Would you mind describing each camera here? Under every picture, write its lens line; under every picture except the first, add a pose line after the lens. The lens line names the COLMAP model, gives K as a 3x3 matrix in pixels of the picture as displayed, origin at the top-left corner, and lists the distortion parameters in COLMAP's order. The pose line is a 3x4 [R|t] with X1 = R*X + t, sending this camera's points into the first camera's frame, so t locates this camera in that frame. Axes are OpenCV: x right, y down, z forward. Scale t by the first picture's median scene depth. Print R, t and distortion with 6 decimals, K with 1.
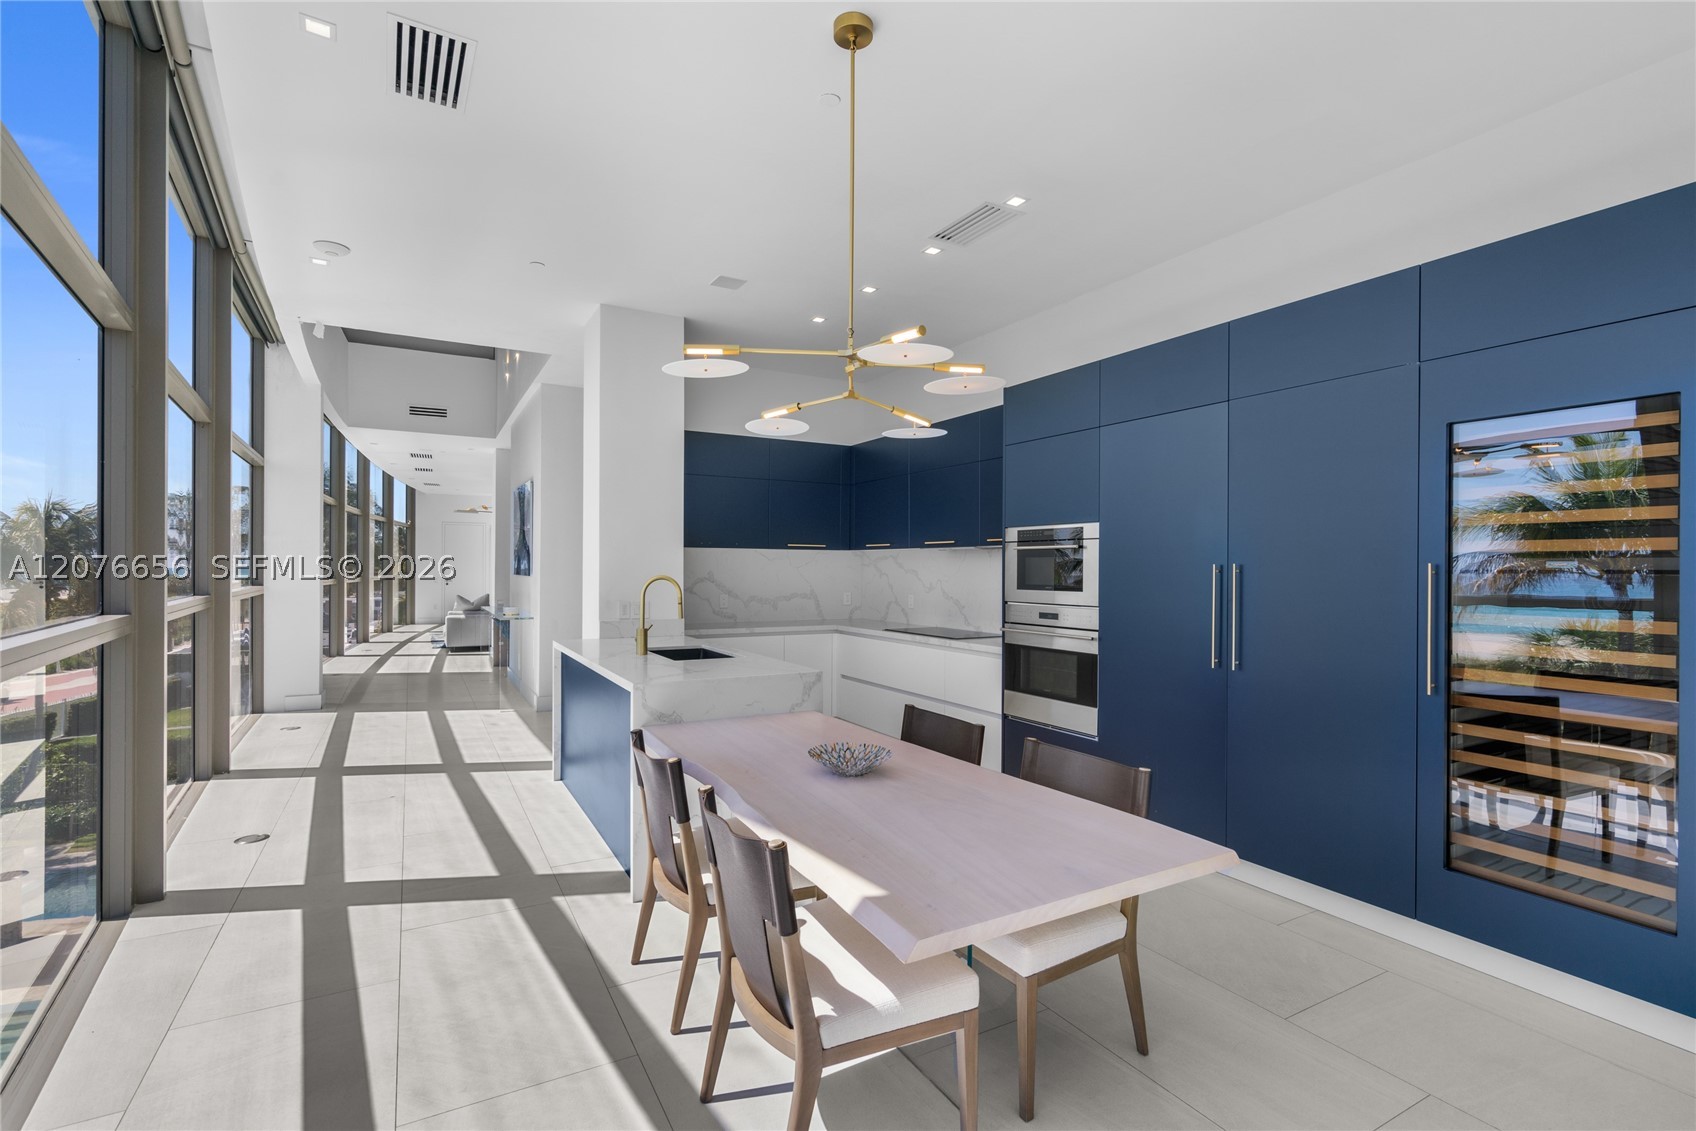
lens RADIAL K [[797.3, 0, 846.6], [0, 797.3, 571.1], [0, 0, 1]] dist [-0.000300, -0.000087]
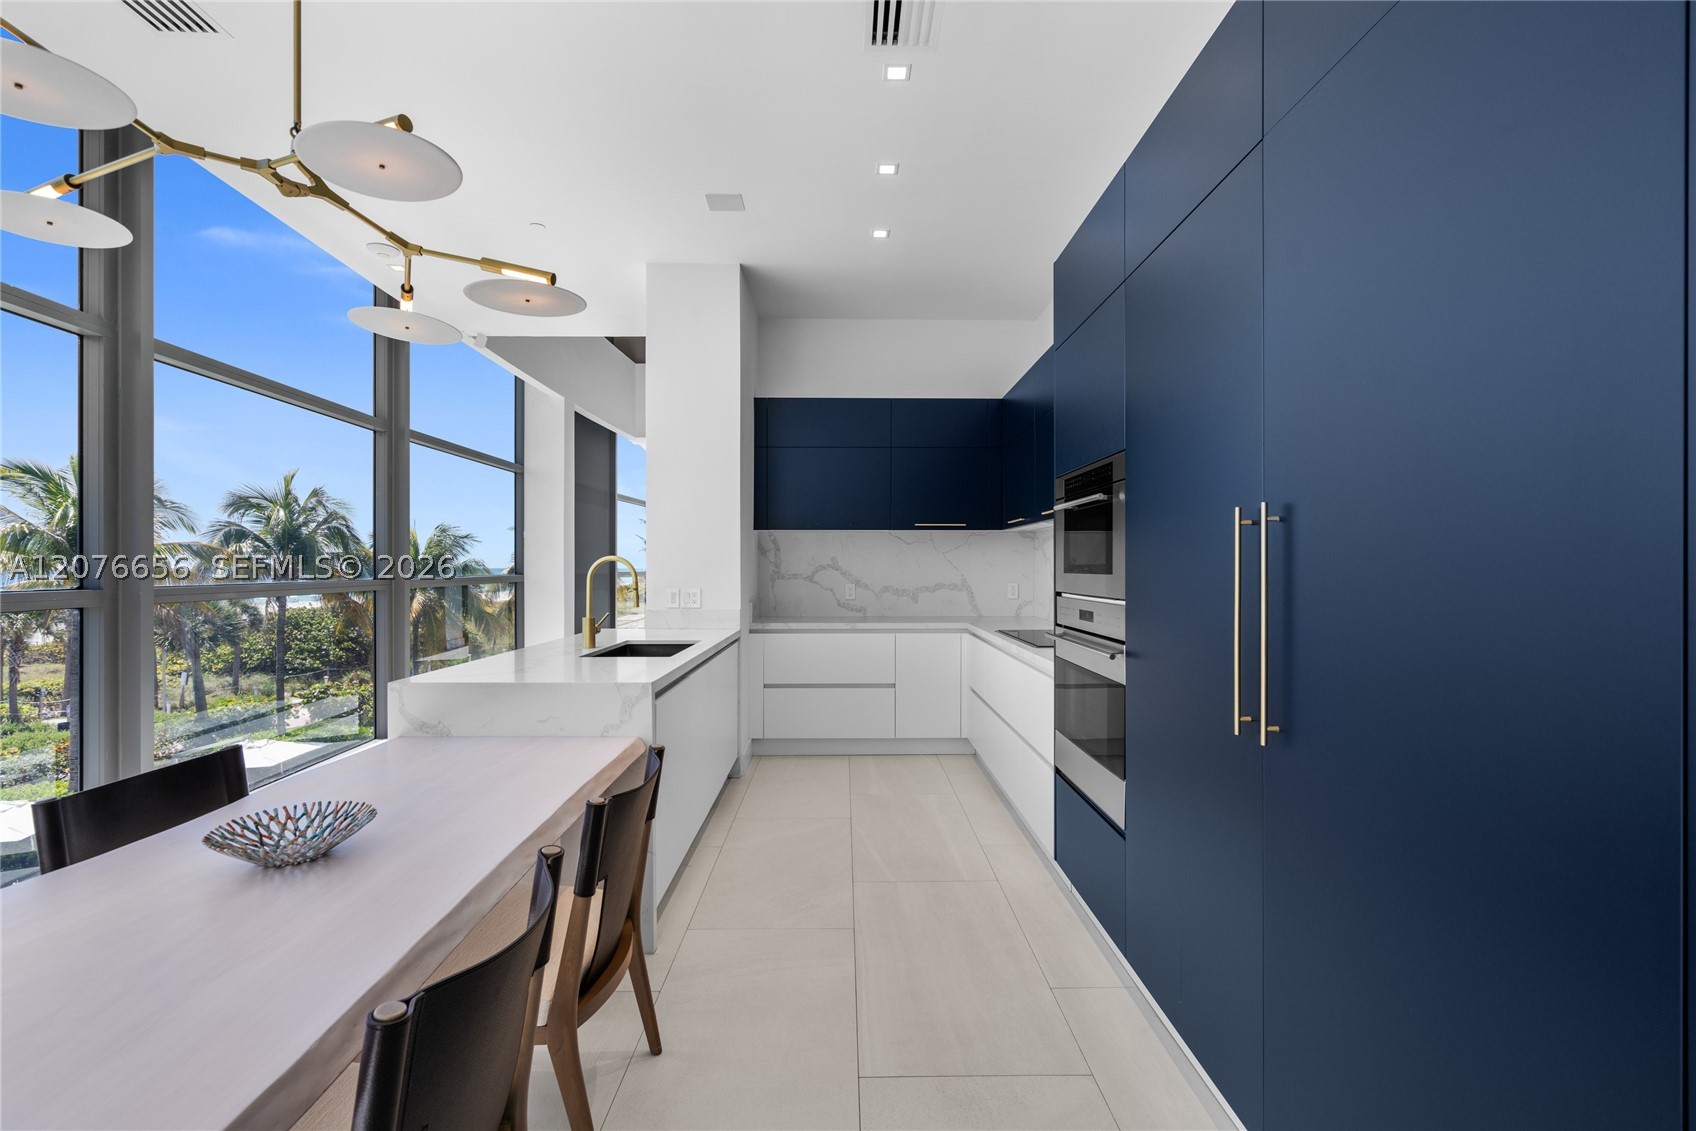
lens RADIAL K [[765.4, 0, 848.0], [0, 765.4, 565.5], [0, 0, 1]] dist [0.000610, 0.000132]
pose [[0.870334, -0.005501, -0.492432, 0.303659], [0.002696, 0.999976, -0.006404, 0.017253], [0.492455, 0.004246, 0.870328, 0.321337]]
